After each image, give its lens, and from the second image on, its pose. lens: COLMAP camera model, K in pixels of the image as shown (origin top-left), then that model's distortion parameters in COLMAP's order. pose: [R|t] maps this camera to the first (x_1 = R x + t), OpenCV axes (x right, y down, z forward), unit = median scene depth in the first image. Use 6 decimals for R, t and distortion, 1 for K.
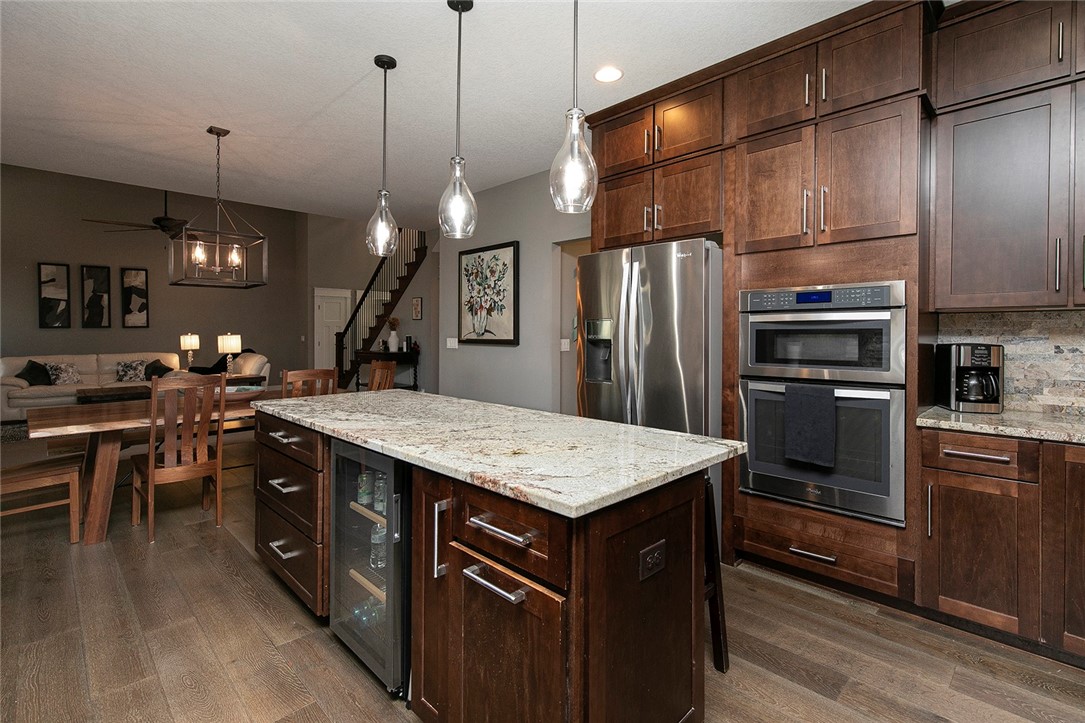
lens RADIAL K [[493.5, 0, 516.2], [0, 493.5, 333.5], [0, 0, 1]] dist [-0.000044, 0.000121]
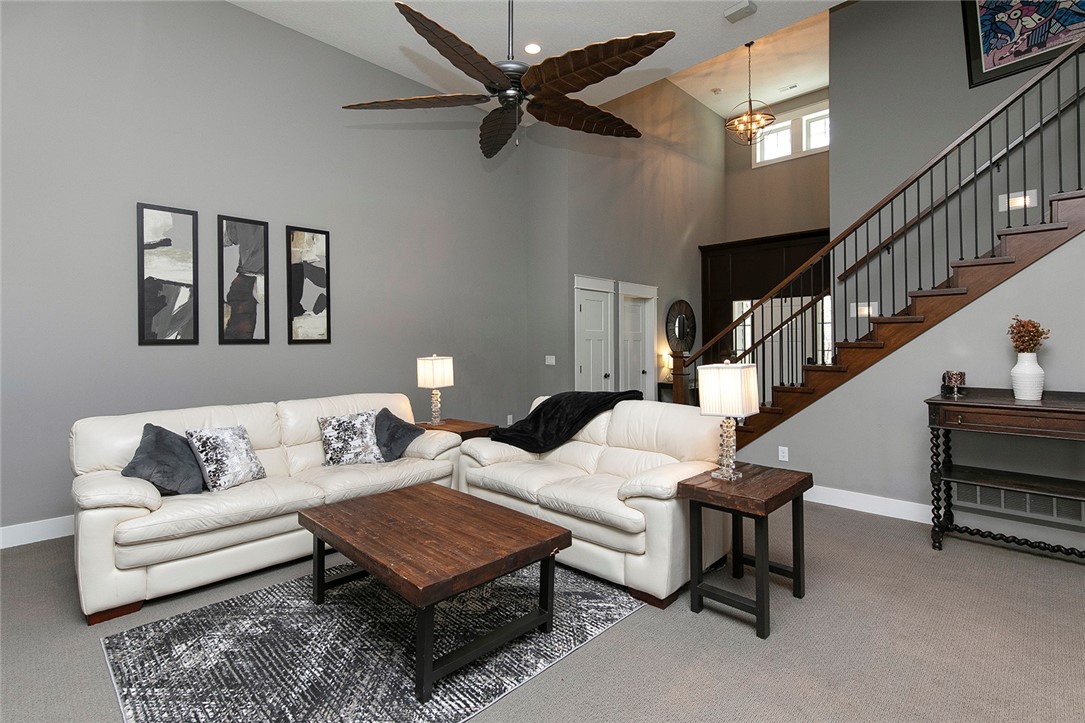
lens RADIAL K [[505.1, 0, 544.7], [0, 505.1, 339.9], [0, 0, 1]] dist [0.001726, 0.000314]
pose [[0.999305, 0.002094, 0.037229, -0.602686], [-0.001621, 0.999917, -0.012750, -0.009292], [-0.037253, 0.012681, 0.999225, 0.510769]]
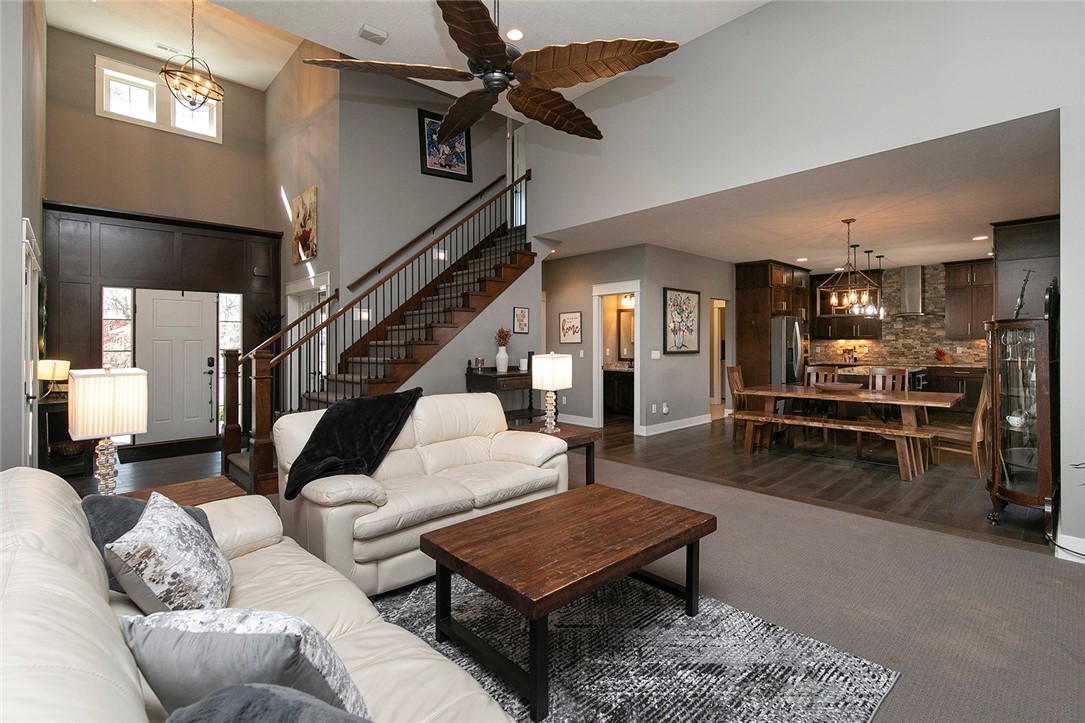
lens RADIAL K [[505.1, 0, 544.7], [0, 505.1, 339.9], [0, 0, 1]] dist [0.001726, 0.000314]
pose [[0.014905, 0.002557, 0.999886, -0.935689], [0.006931, 0.999972, -0.002660, -0.011925], [-0.999865, 0.006970, 0.014887, 0.811210]]
